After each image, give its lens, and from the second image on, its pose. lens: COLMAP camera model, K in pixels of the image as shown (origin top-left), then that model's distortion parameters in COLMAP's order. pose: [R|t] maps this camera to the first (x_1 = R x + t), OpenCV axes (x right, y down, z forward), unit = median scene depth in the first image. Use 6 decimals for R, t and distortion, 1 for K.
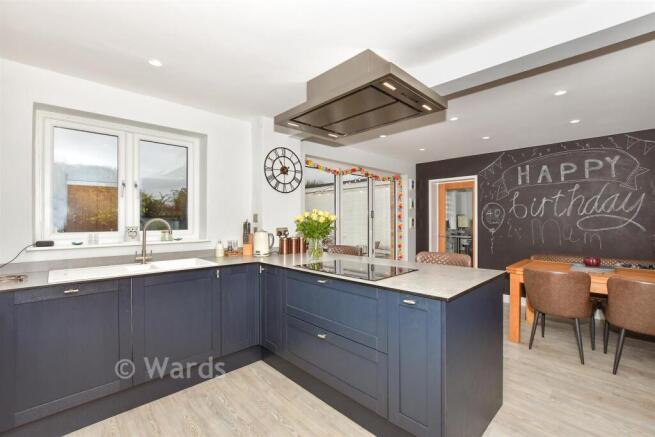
lens RADIAL K [[290.0, 0, 328.8], [0, 290.0, 216.0], [0, 0, 1]] dist [0.000358, 0.000201]
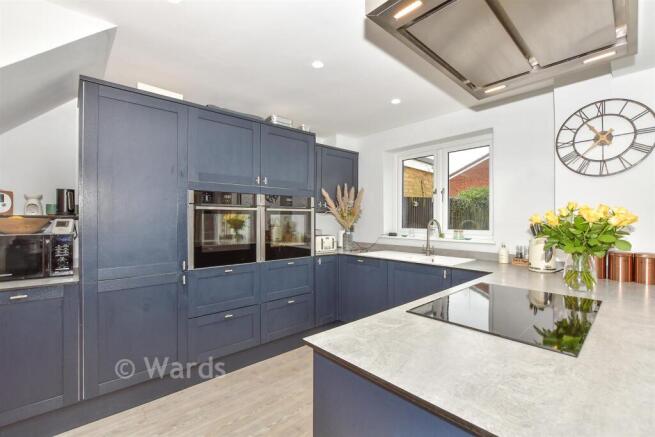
lens RADIAL K [[290.0, 0, 329.1], [0, 290.0, 221.3], [0, 0, 1]] dist [0.000358, 0.000201]
pose [[-0.014259, 0.009545, -0.999853, 0.464217], [0.009736, 0.999908, 0.009406, 0.002157], [0.999851, -0.009600, -0.014351, 0.454676]]
